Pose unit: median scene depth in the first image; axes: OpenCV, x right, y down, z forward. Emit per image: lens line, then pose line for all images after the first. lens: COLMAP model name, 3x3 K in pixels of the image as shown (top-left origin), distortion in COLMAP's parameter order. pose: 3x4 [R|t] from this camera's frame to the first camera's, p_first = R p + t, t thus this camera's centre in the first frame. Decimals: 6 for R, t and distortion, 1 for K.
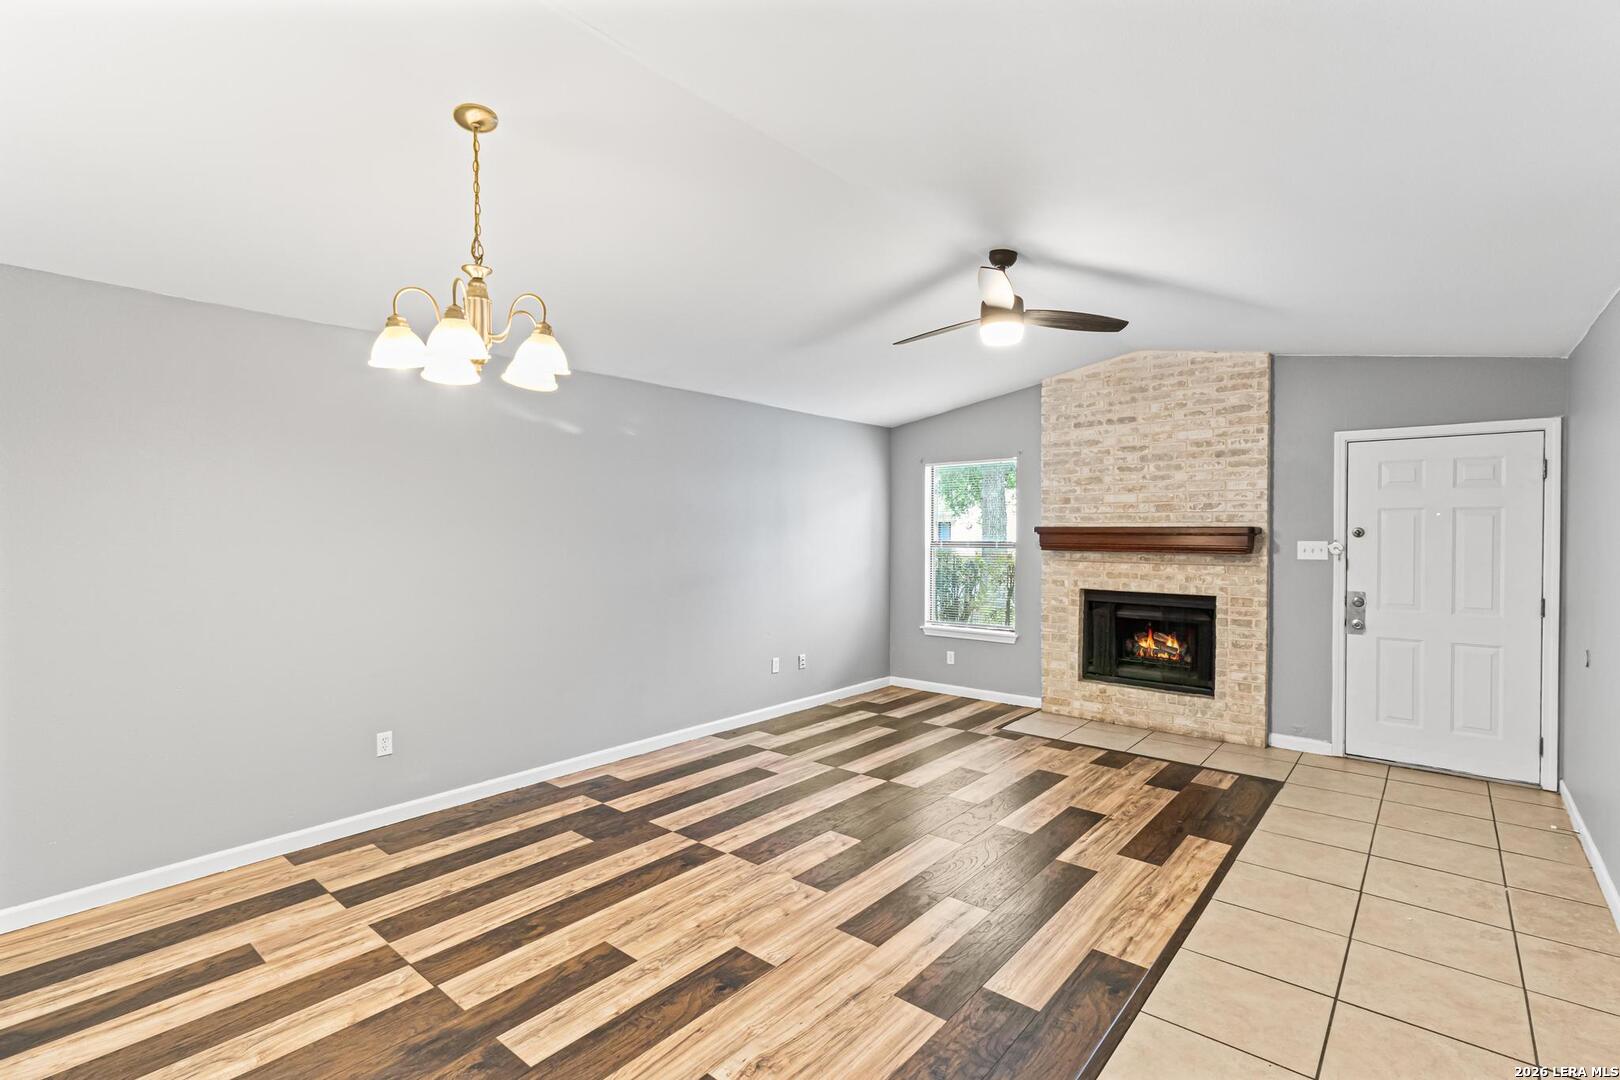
lens RADIAL K [[735.5, 0, 812.1], [0, 735.5, 538.5], [0, 0, 1]] dist [-0.000238, -0.000971]
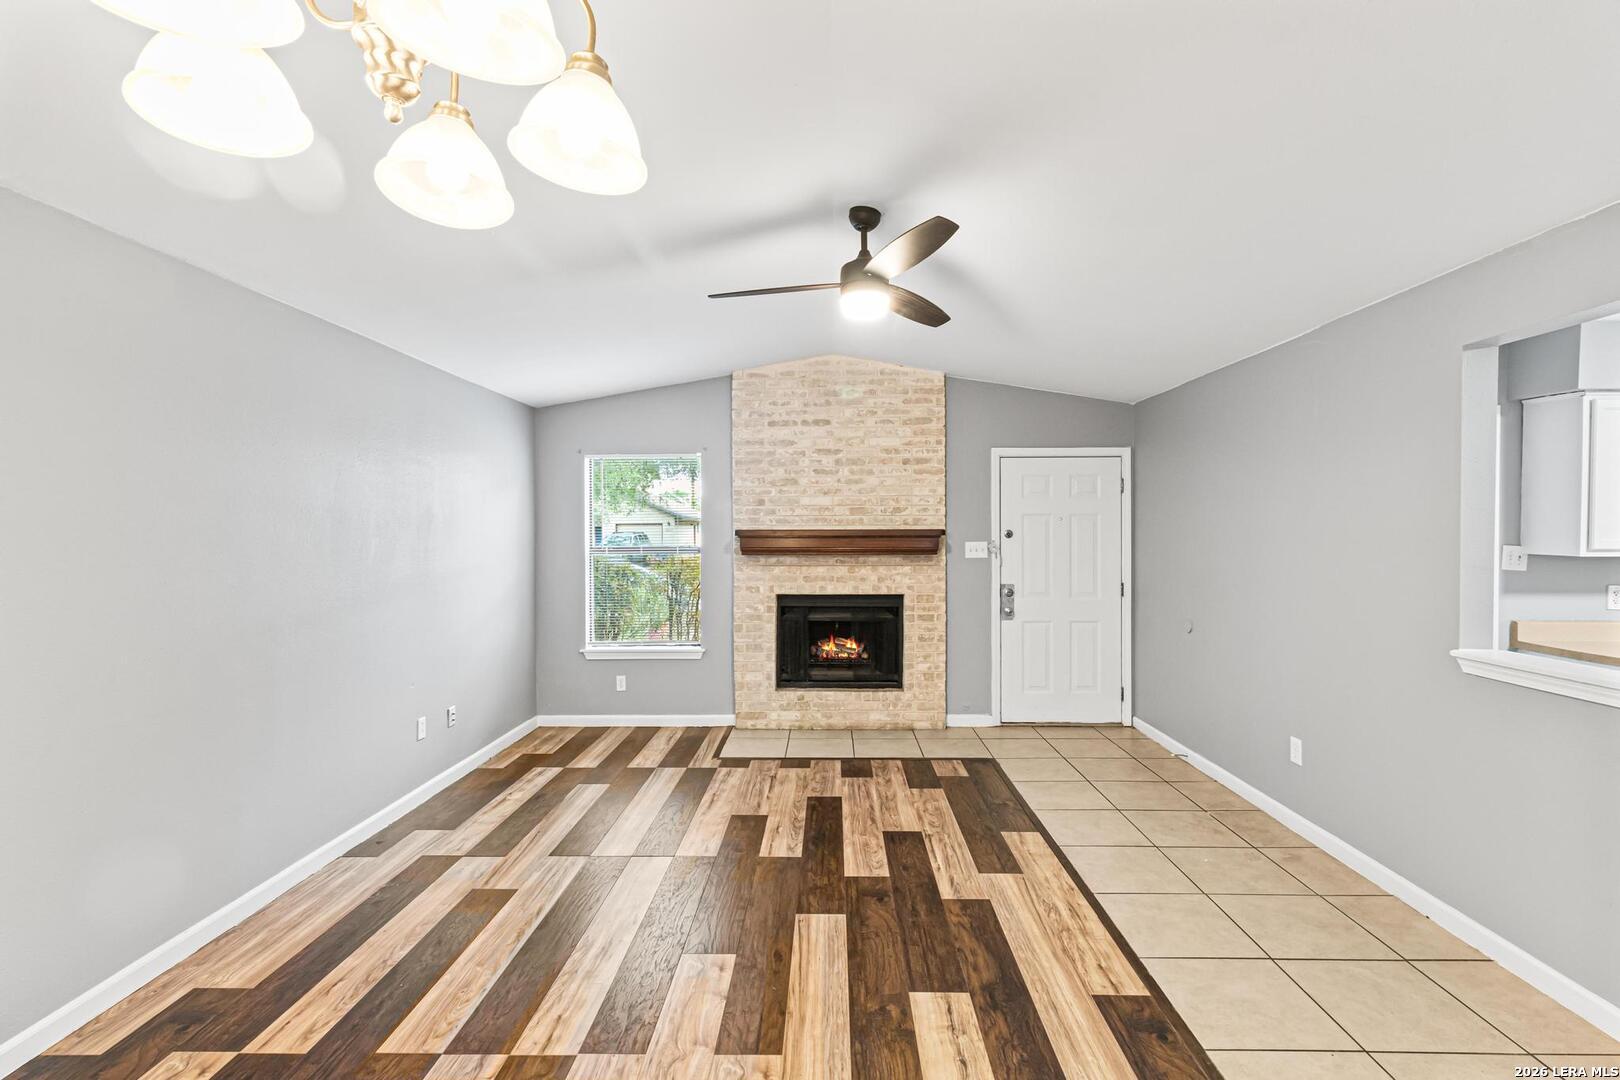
lens RADIAL K [[735.5, 0, 804.0], [0, 735.5, 536.0], [0, 0, 1]] dist [-0.000238, -0.000971]
pose [[0.780393, -0.007237, 0.625247, -0.253773], [0.011963, 0.999923, -0.003358, -0.004791], [-0.625175, 0.010101, 0.780419, 0.281616]]
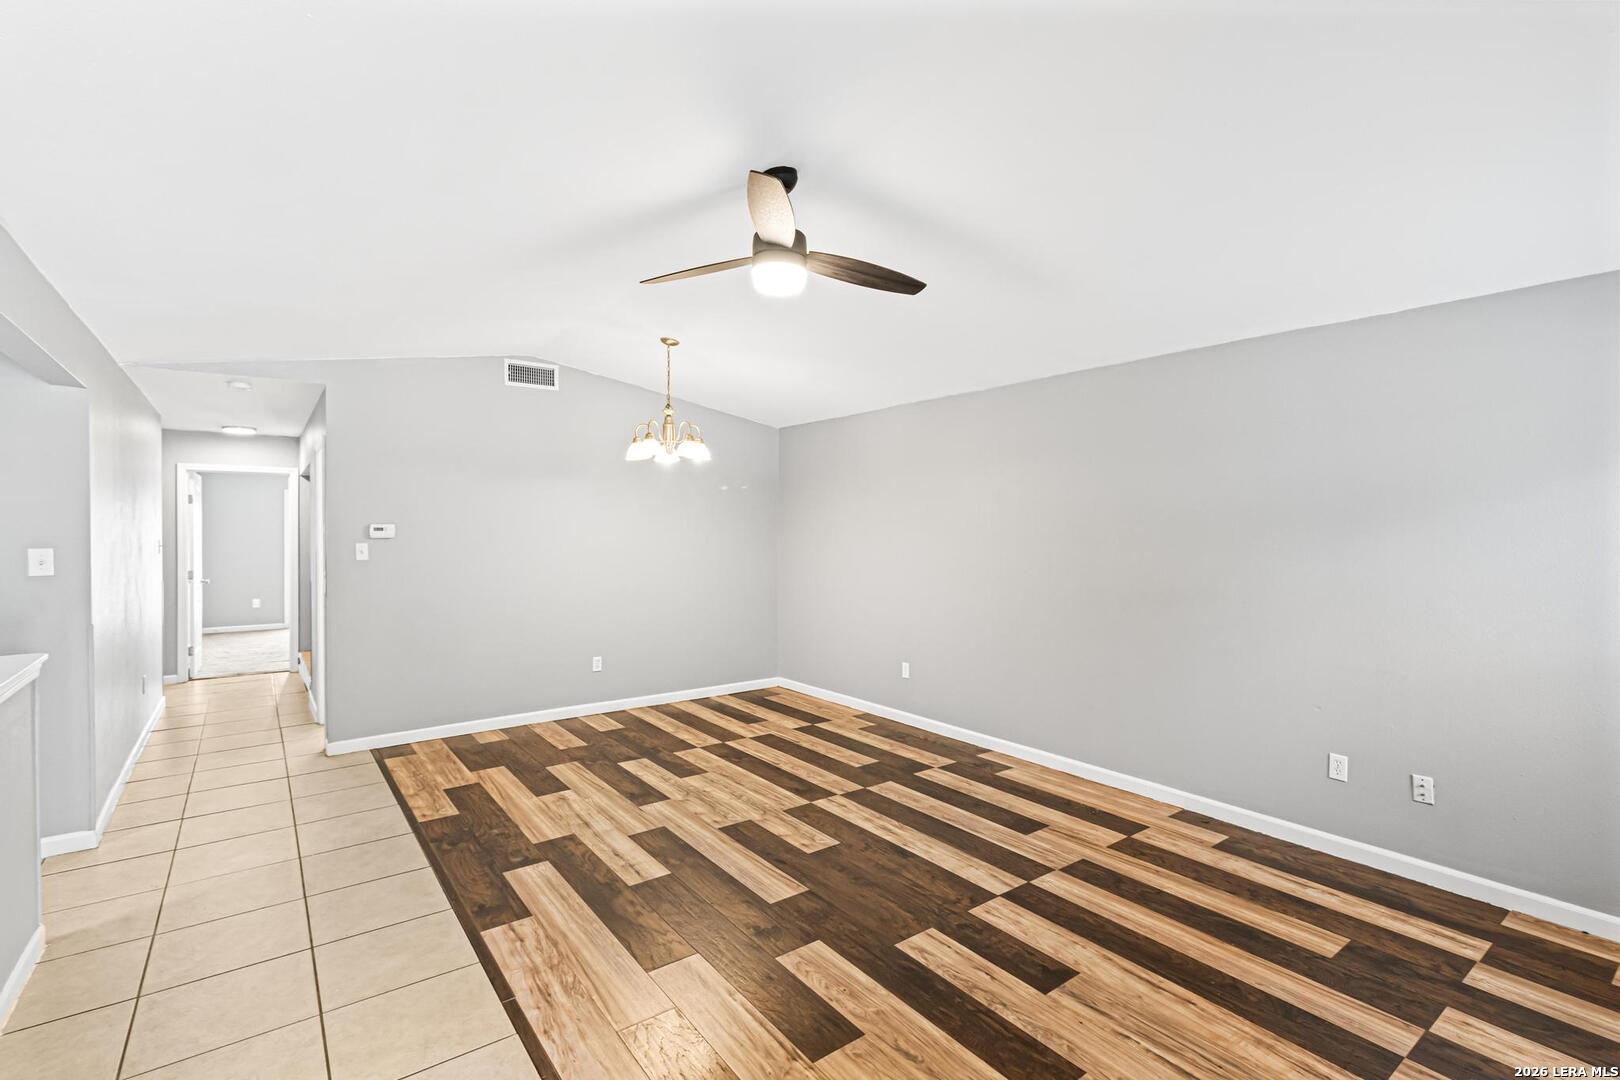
lens RADIAL K [[735.5, 0, 817.6], [0, 735.5, 540.1], [0, 0, 1]] dist [-0.000238, -0.000971]
pose [[-0.205757, 0.015828, -0.978475, 0.746275], [-0.014116, 0.999717, 0.019140, -0.012237], [0.978501, 0.017750, -0.205476, 0.899689]]
